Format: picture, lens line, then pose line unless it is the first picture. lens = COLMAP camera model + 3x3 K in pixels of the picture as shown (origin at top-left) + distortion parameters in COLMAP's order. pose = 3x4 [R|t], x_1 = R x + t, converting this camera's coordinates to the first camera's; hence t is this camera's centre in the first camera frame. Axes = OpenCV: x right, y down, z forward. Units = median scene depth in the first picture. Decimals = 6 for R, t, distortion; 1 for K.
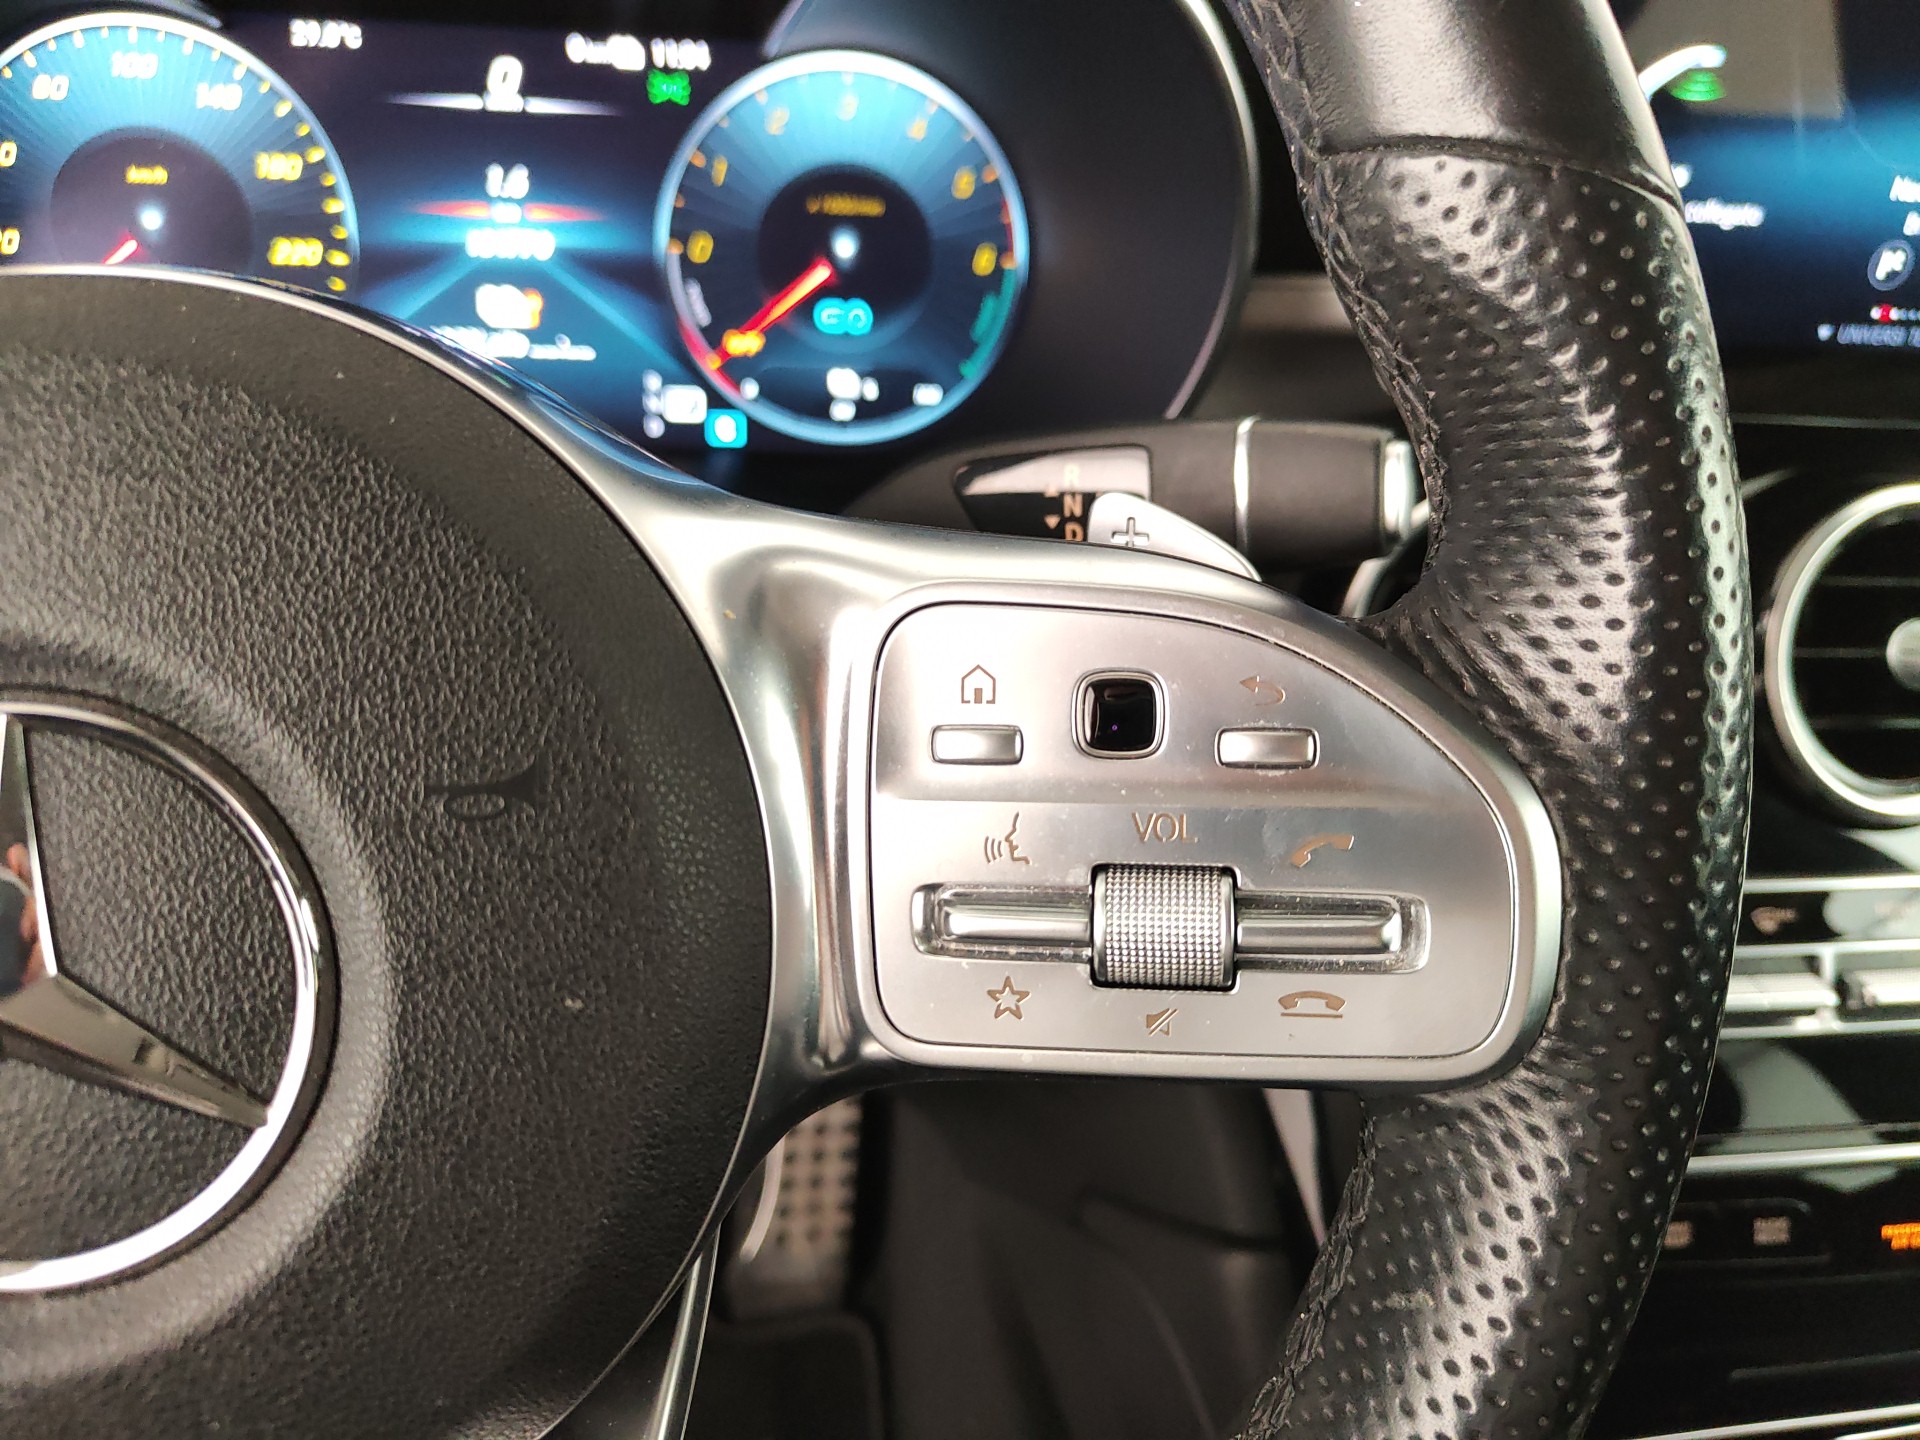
lens RADIAL K [[1425.4, 0, 961.7], [0, 1425.4, 717.8], [0, 0, 1]] dist [-0.024543, 0.000411]
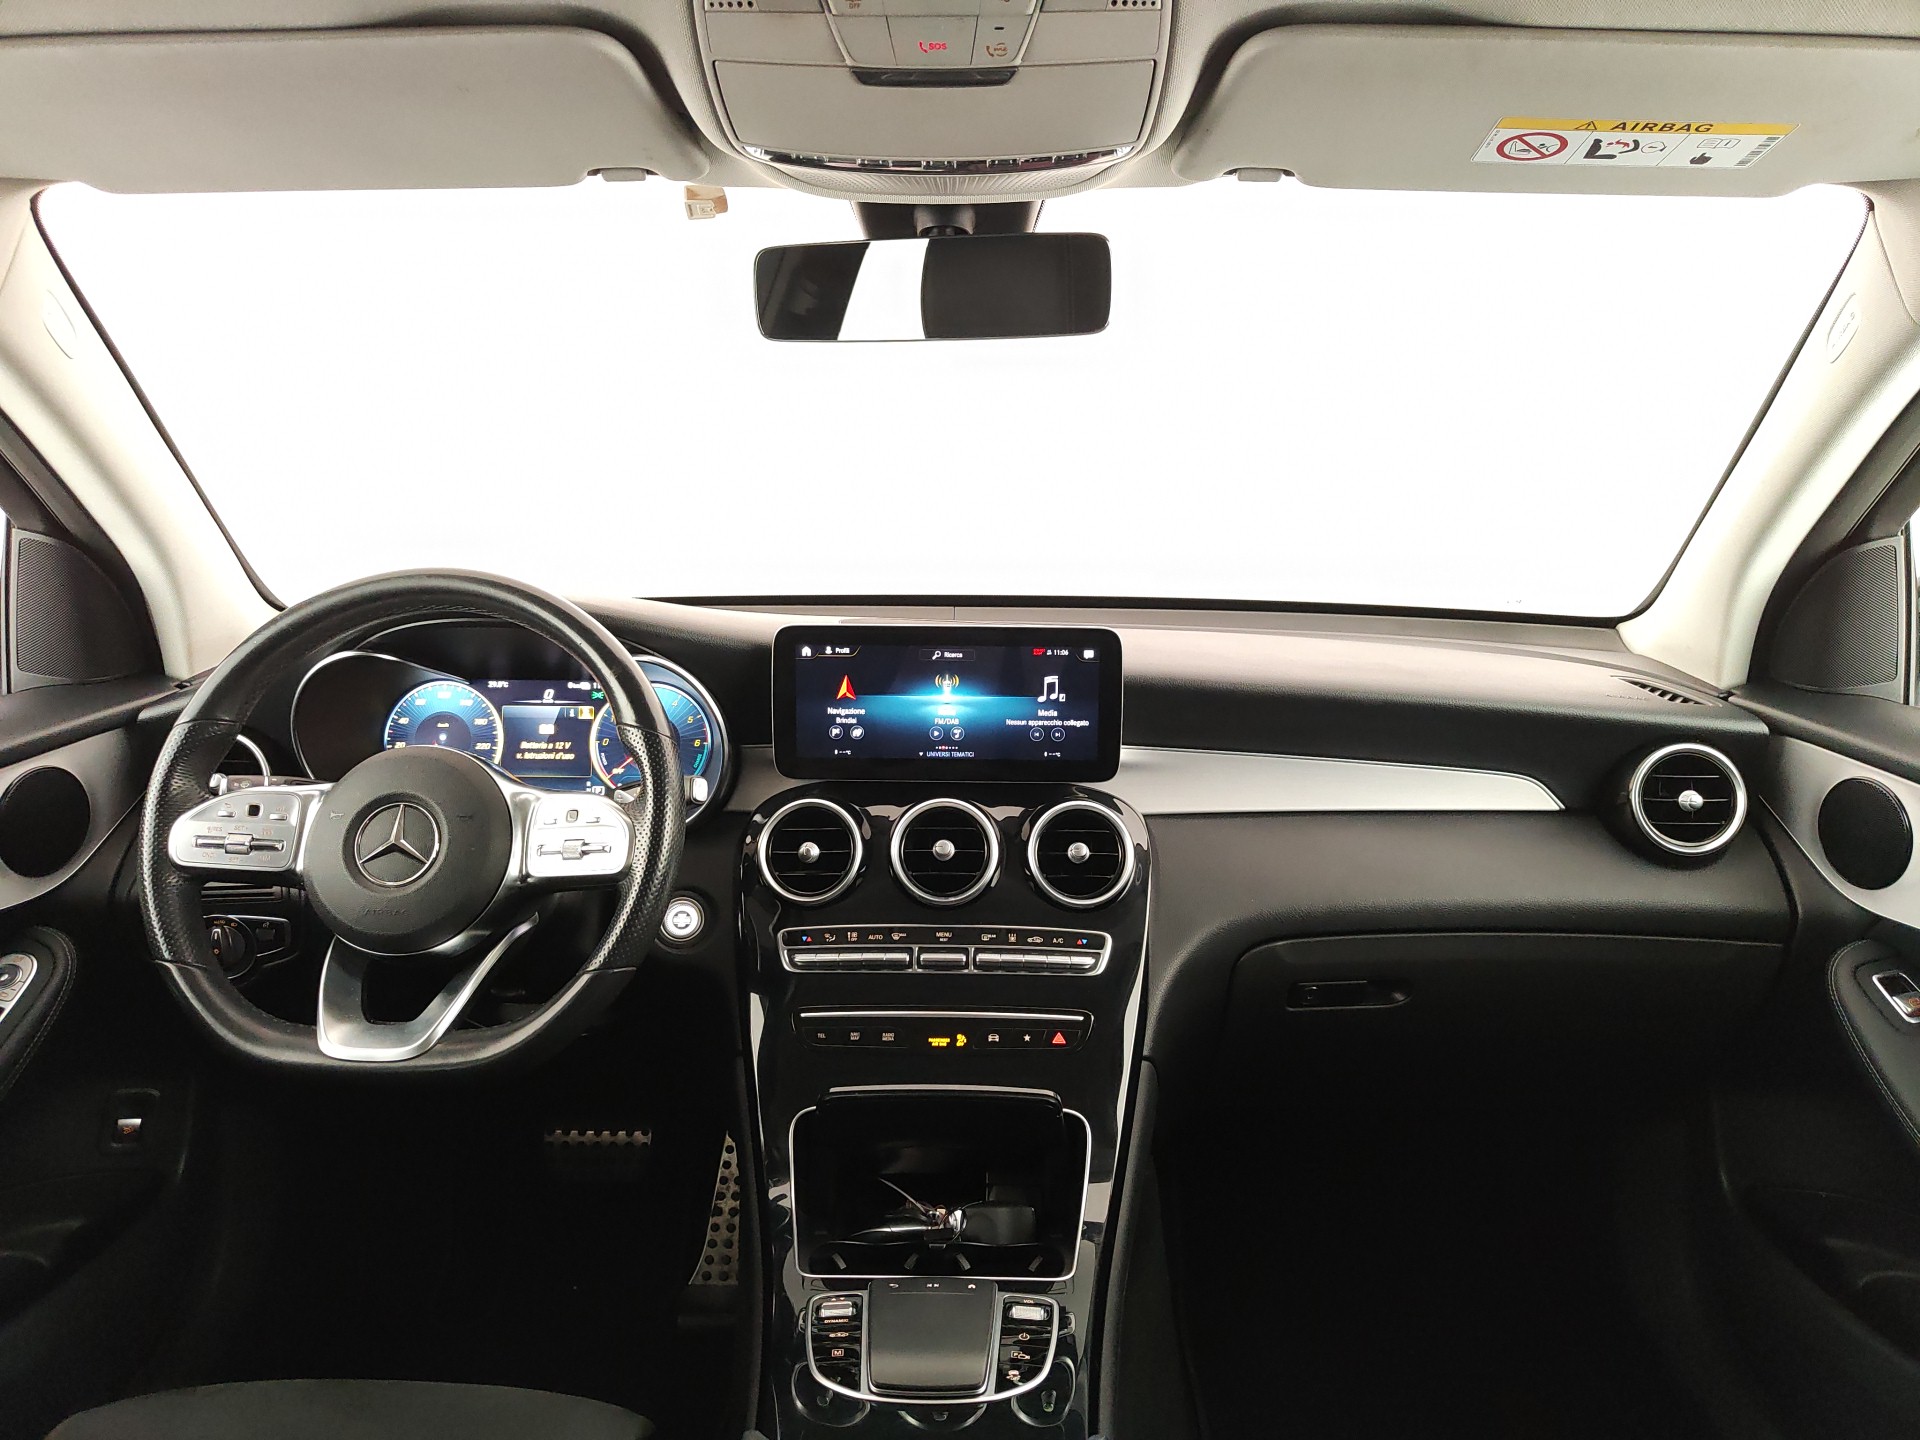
lens RADIAL K [[1339.4, 0, 960.0], [0, 1339.4, 720.0], [0, 0, 1]] dist [0.051776, -0.084827]
pose [[0.986776, -0.034606, -0.158351, 1.105001], [-0.020374, 0.942713, -0.332982, 0.624143], [0.160802, 0.331805, 0.929542, -1.727041]]
